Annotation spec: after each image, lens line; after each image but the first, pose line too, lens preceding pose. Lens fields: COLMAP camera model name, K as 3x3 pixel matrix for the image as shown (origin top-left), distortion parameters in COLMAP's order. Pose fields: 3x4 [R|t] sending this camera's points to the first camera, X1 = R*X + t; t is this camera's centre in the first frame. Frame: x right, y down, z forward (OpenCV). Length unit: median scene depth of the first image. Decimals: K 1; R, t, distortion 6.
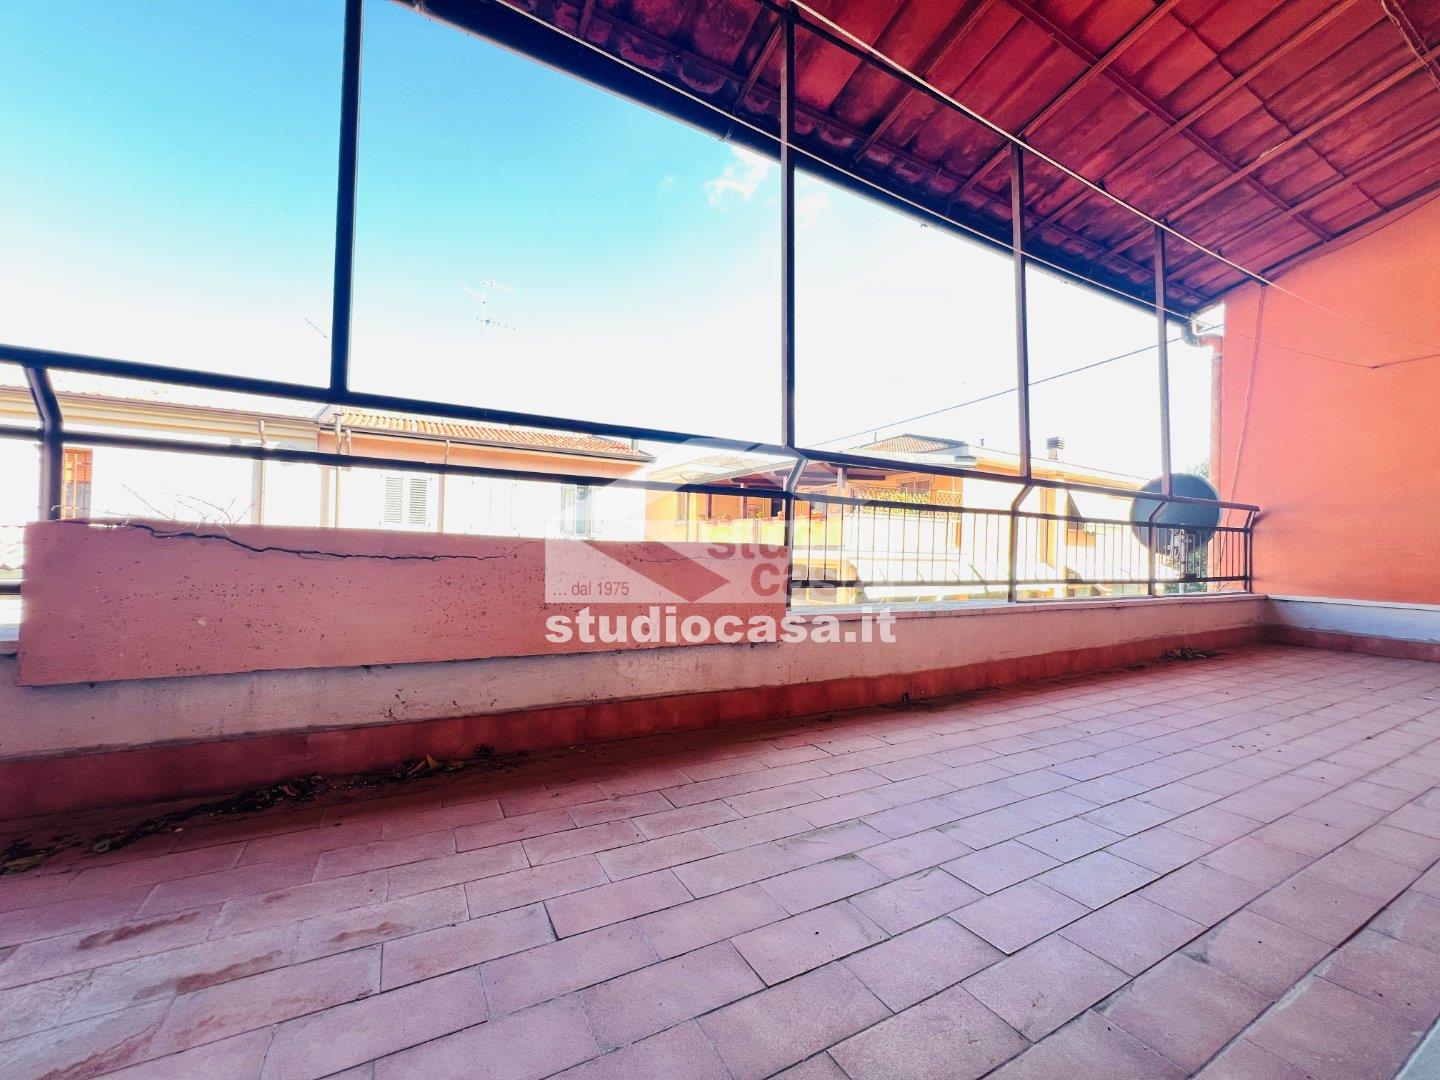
lens RADIAL K [[577.4, 0, 721.4], [0, 577.4, 545.8], [0, 0, 1]] dist [0.000866, 0.000095]
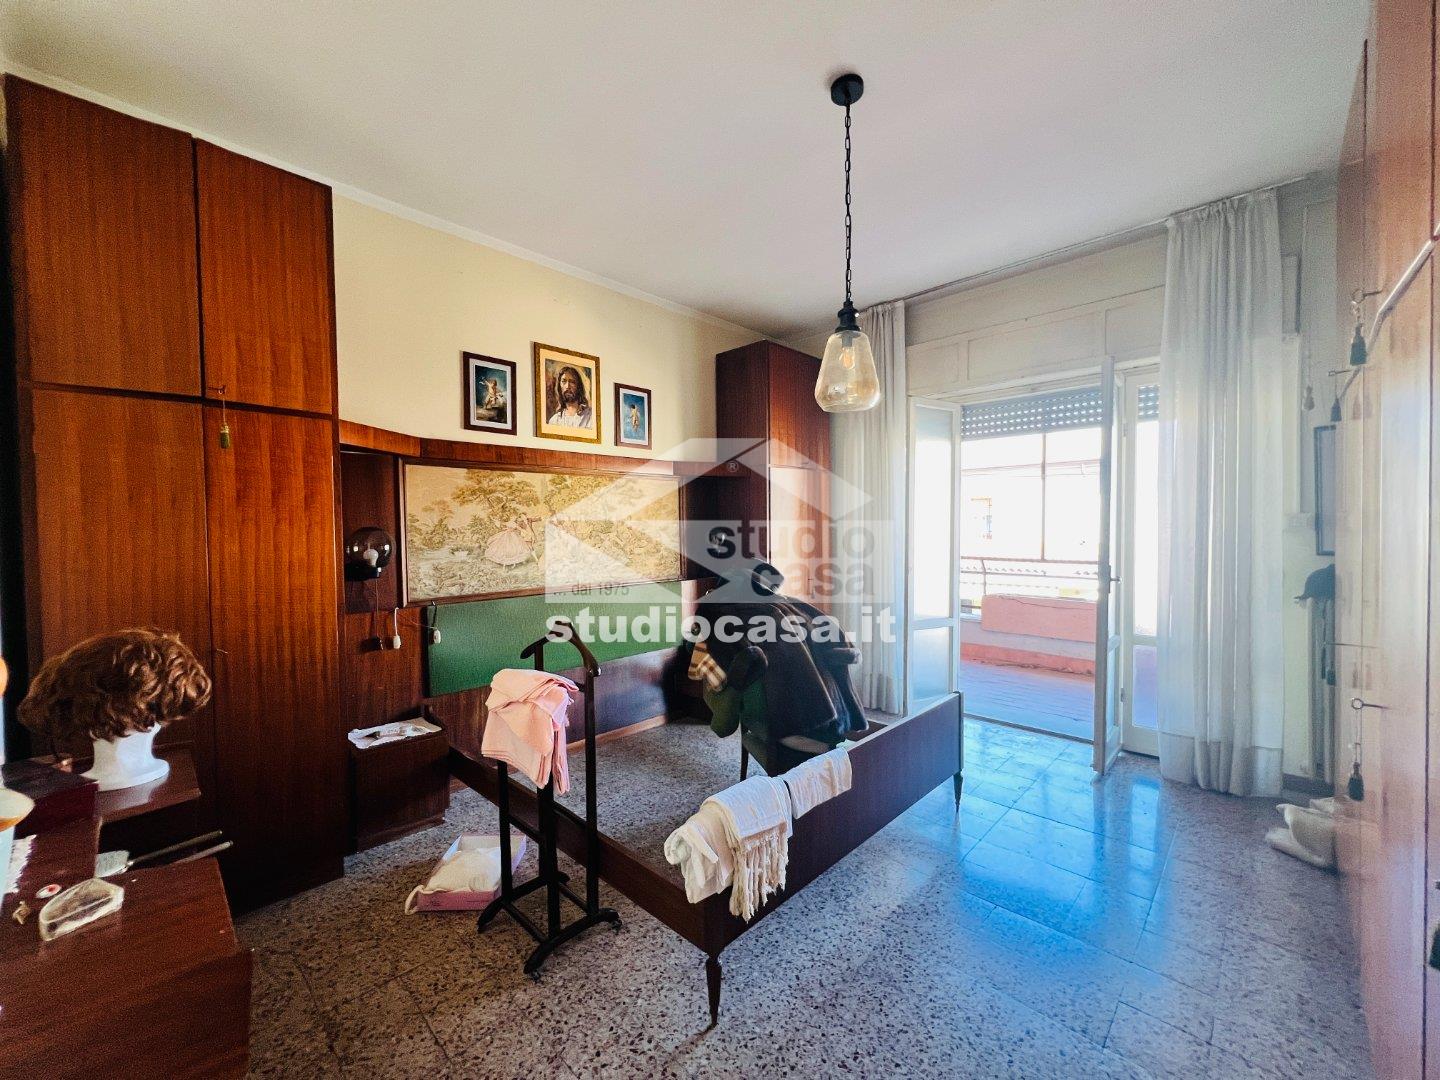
lens RADIAL K [[577.4, 0, 720.8], [0, 577.4, 539.2], [0, 0, 1]] dist [0.000866, 0.000095]
pose [[0.292445, 0.009566, -0.956235, 2.137943], [0.032534, 0.999272, 0.019946, -0.525335], [0.955729, -0.036943, 0.291921, -1.910980]]
